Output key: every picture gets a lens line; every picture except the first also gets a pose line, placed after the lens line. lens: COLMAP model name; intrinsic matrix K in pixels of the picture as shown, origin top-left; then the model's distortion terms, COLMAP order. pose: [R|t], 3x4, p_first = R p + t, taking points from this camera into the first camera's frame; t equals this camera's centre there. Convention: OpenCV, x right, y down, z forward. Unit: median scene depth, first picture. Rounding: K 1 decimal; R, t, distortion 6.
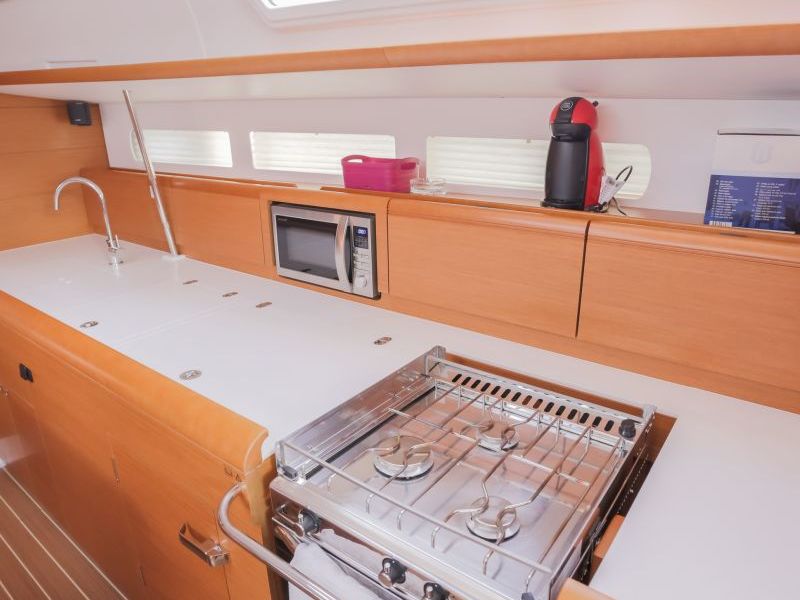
lens RADIAL K [[547.1, 0, 400.0], [0, 547.1, 300.0], [0, 0, 1]] dist [-0.045660, 0.001883]
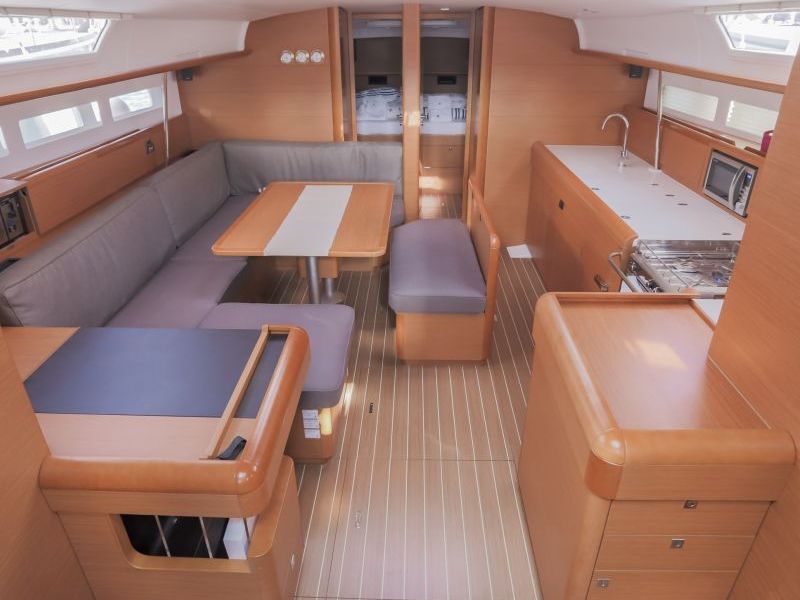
lens RADIAL K [[545.9, 0, 400.0], [0, 545.9, 300.0], [0, 0, 1]] dist [-0.089321, -0.001147]
pose [[0.590549, 0.377159, -0.713444, 0.507312], [-0.272995, 0.925313, 0.263193, 0.085747], [0.759425, 0.039338, 0.649405, -0.736897]]
